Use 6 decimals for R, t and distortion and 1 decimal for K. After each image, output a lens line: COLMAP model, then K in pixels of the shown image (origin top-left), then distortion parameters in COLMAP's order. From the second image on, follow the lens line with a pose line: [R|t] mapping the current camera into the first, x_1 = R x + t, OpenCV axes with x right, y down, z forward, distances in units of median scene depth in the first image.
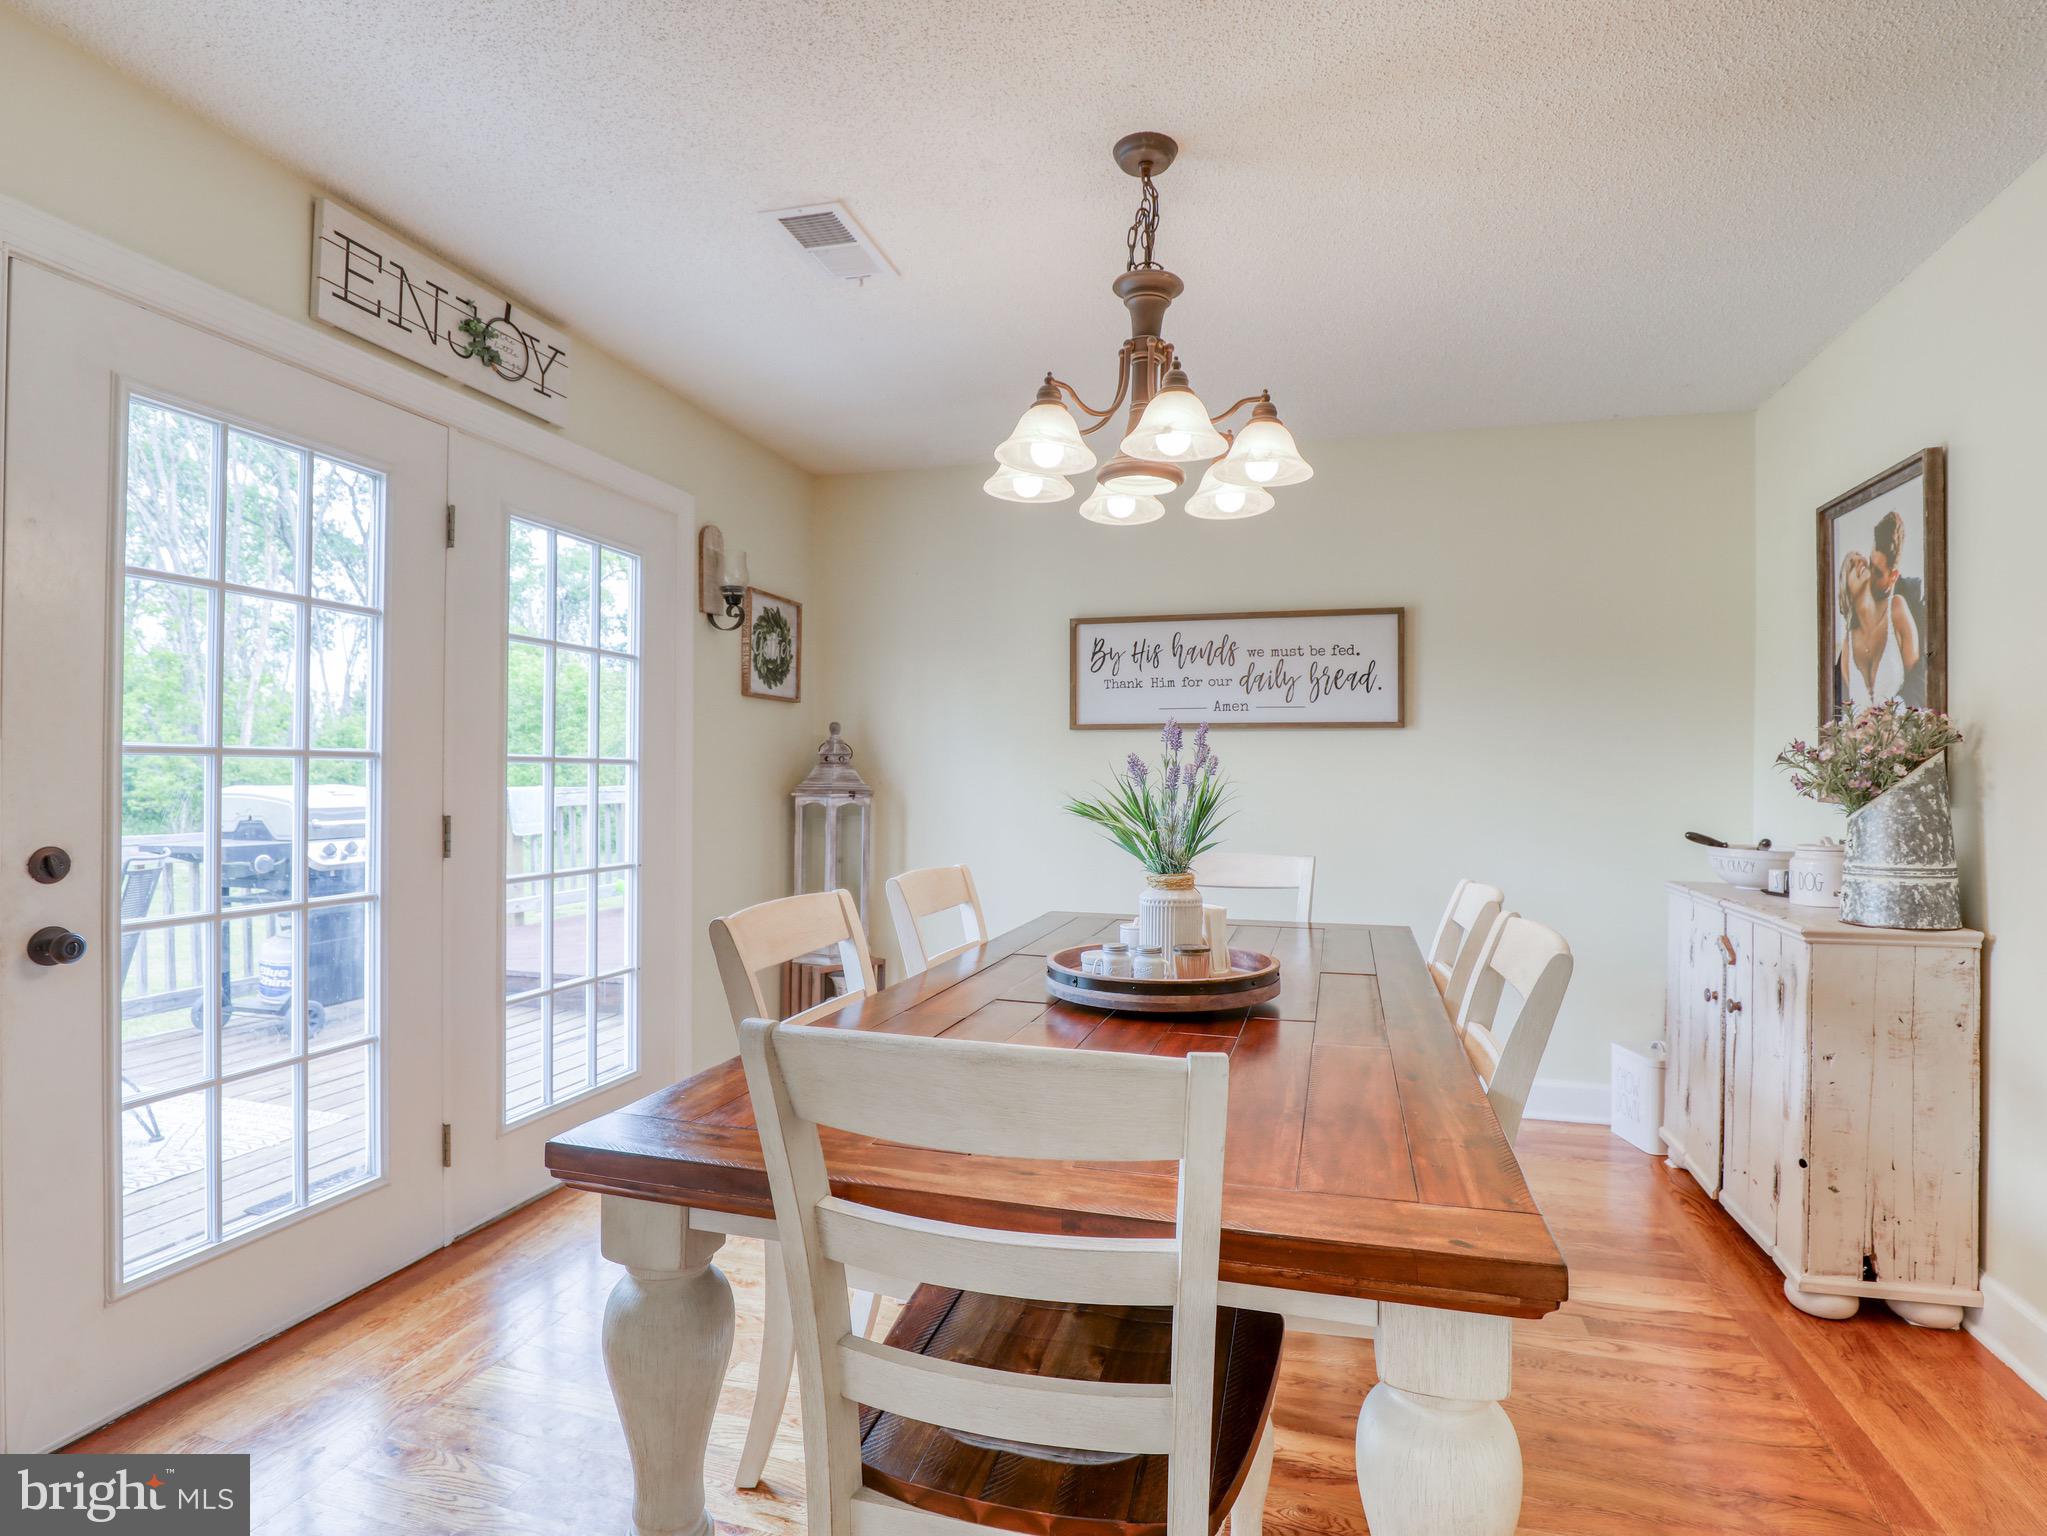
lens RADIAL K [[1070.6, 0, 1024.4], [0, 1070.6, 768.5], [0, 0, 1]] dist [-0.019342, -0.006498]
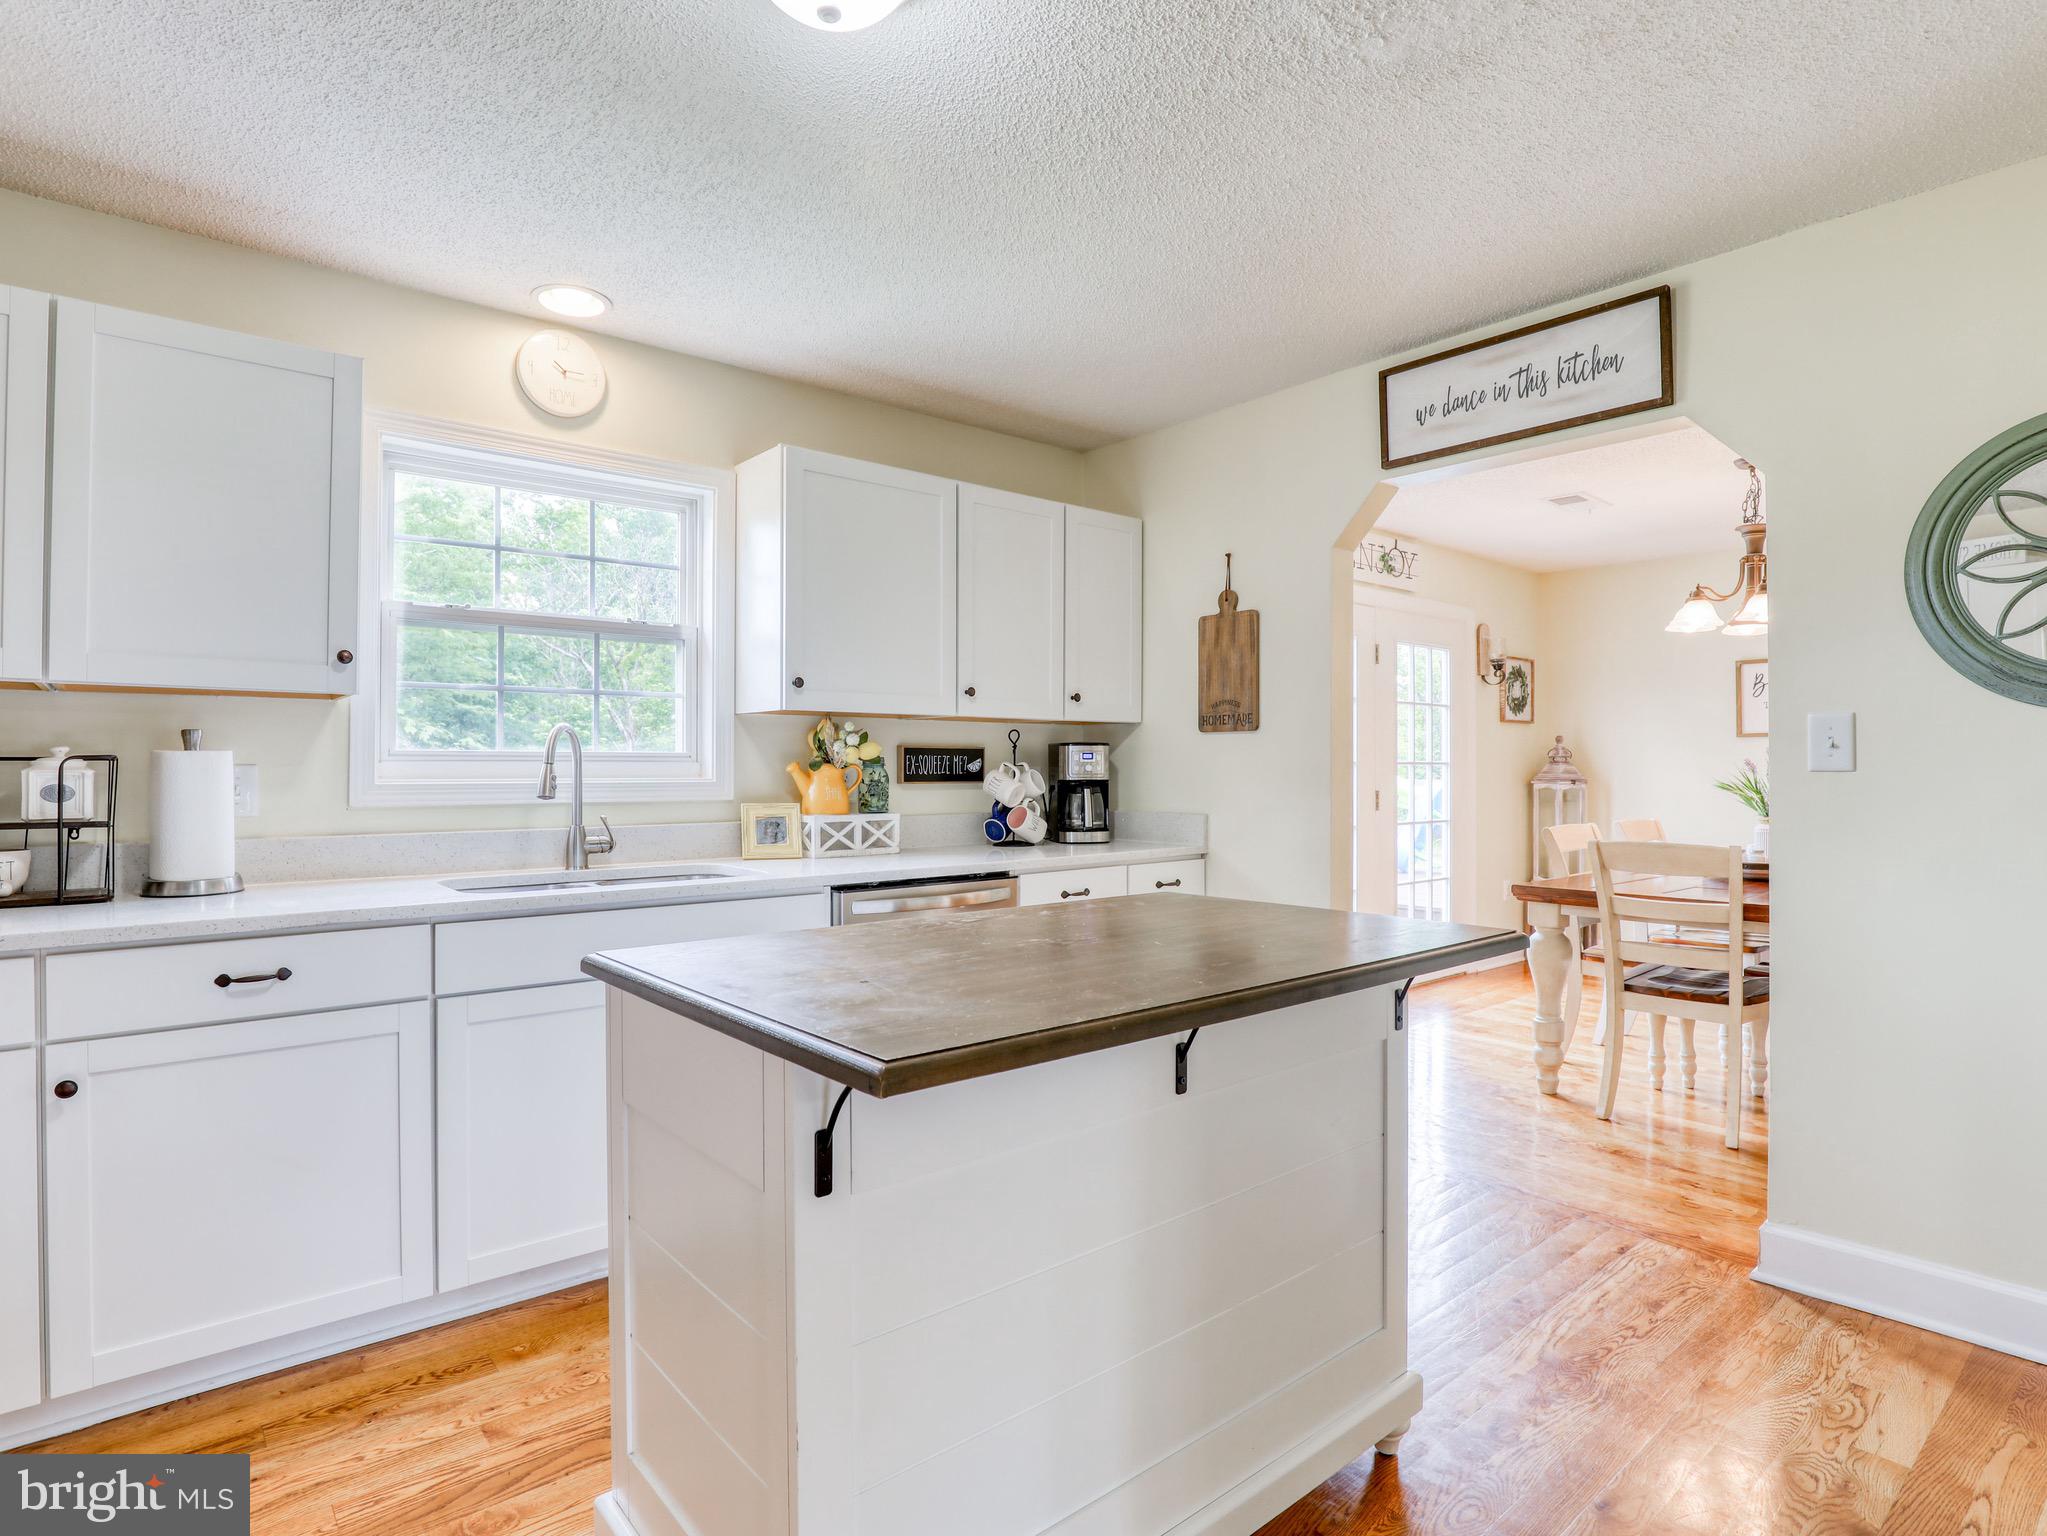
lens RADIAL K [[1070.6, 0, 1037.0], [0, 1070.6, 762.6], [0, 0, 1]] dist [-0.019342, -0.006498]
pose [[0.836679, -0.011376, -0.547575, 0.044611], [0.010784, 0.999933, -0.004296, -0.007530], [0.547587, -0.002311, 0.836746, -0.910547]]
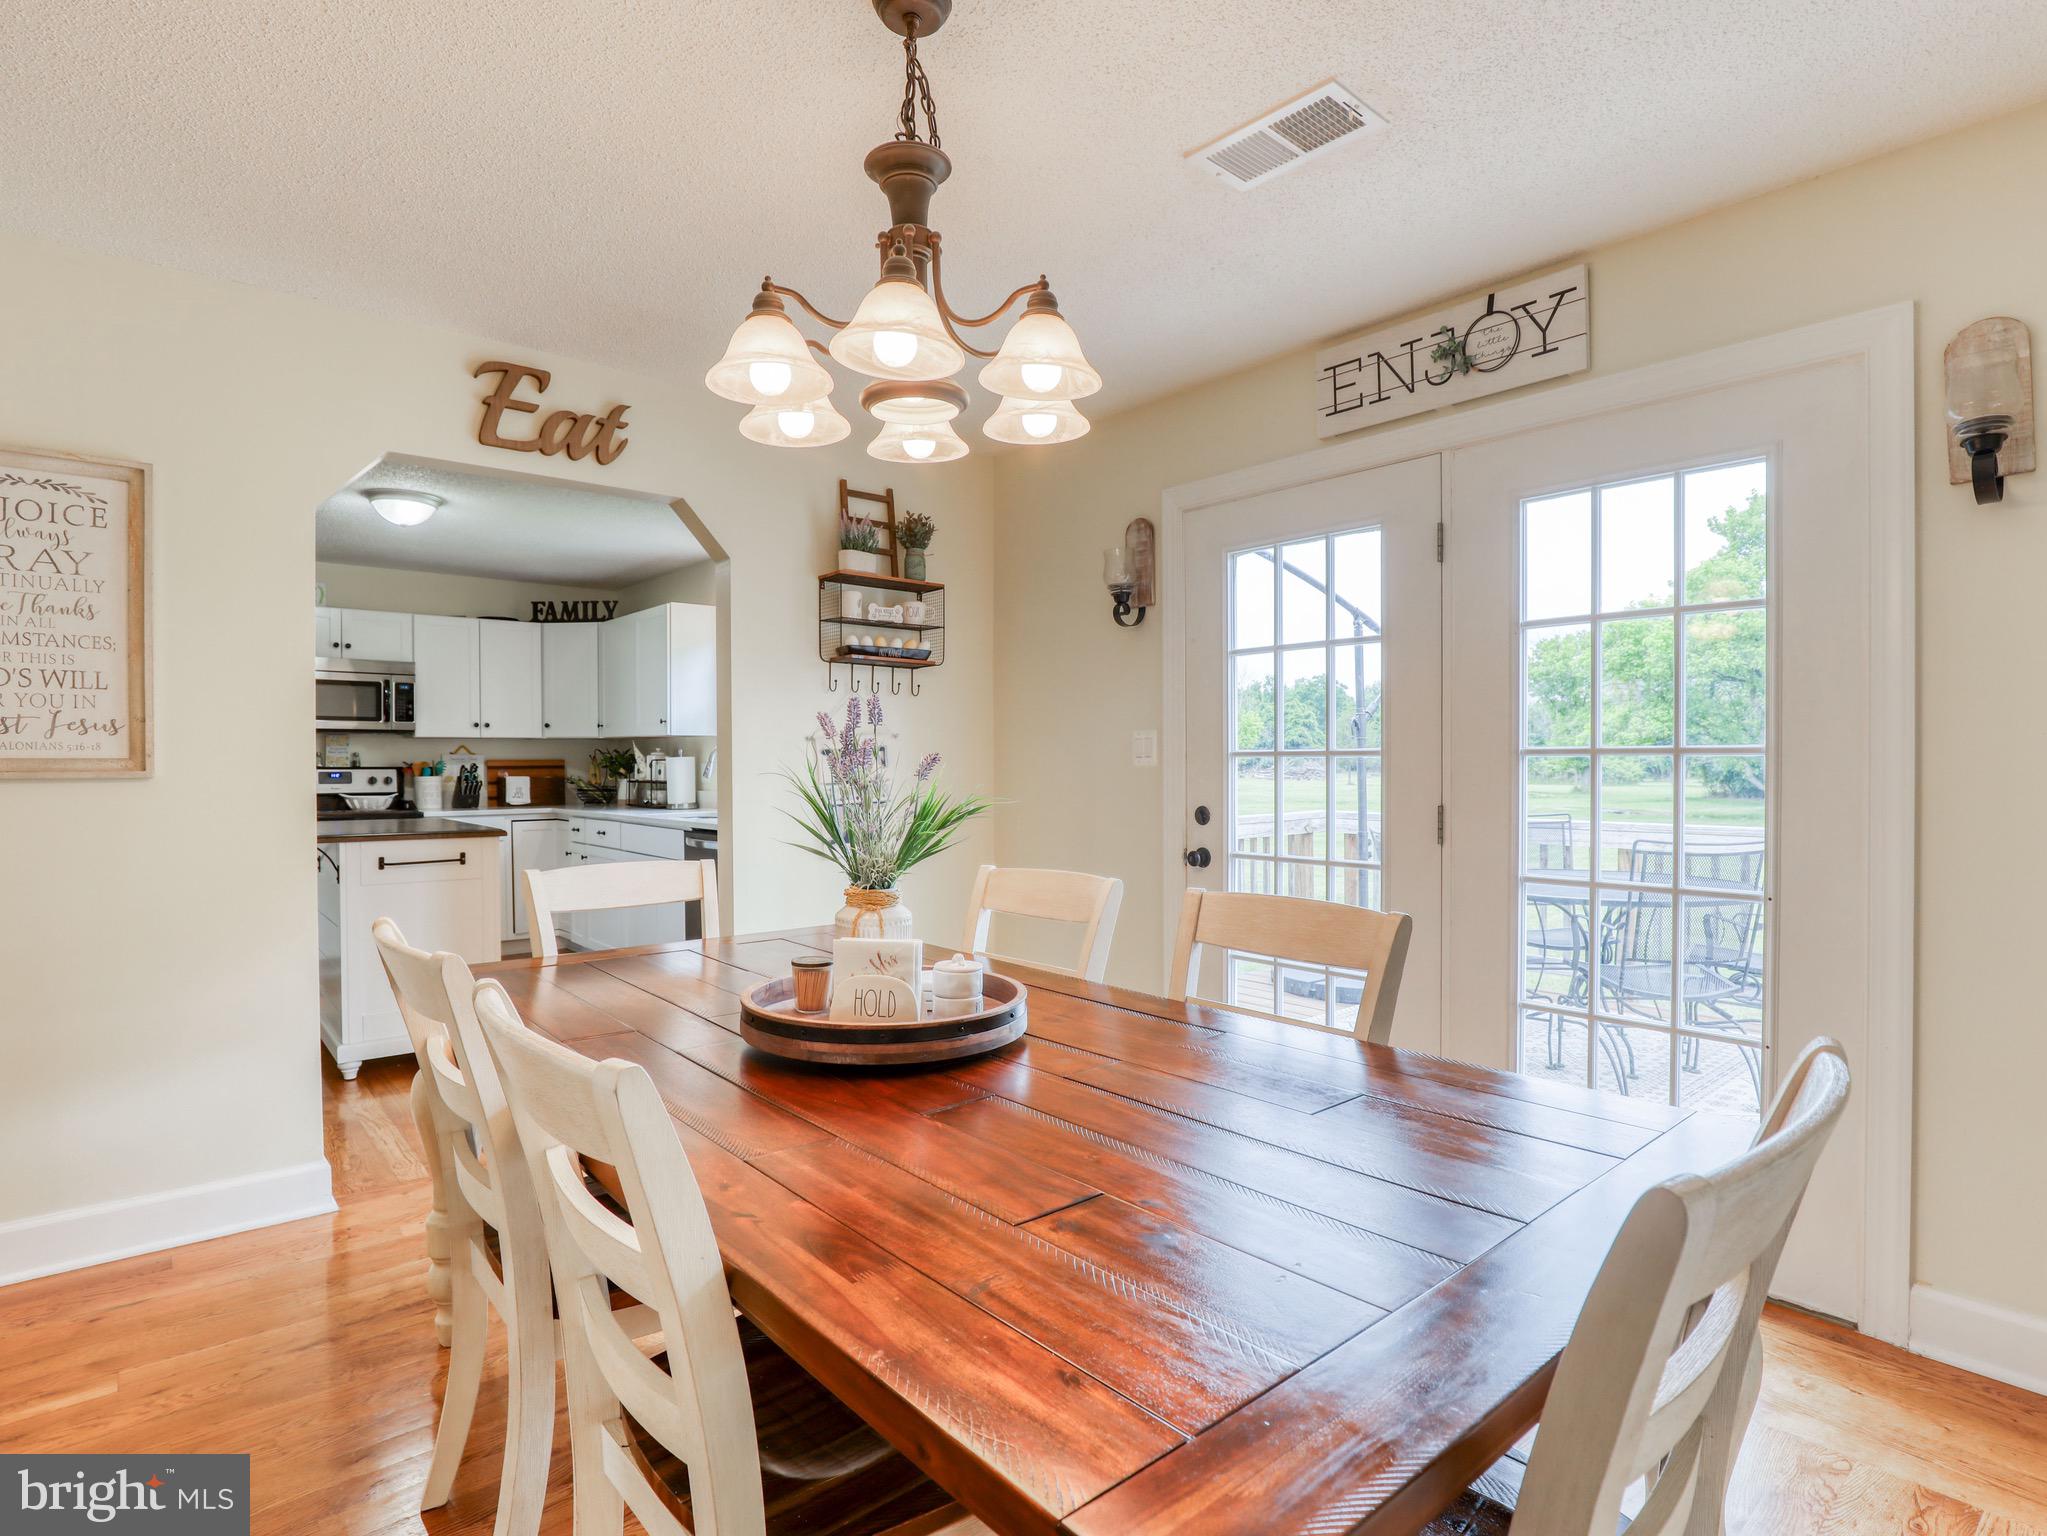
lens RADIAL K [[1070.6, 0, 1023.6], [0, 1070.6, 774.4], [0, 0, 1]] dist [-0.019342, -0.006498]
pose [[-0.546636, 0.002270, -0.837367, 0.487896], [0.003085, 0.999995, 0.000697, 0.007767], [0.837364, -0.002203, -0.546641, 0.977202]]
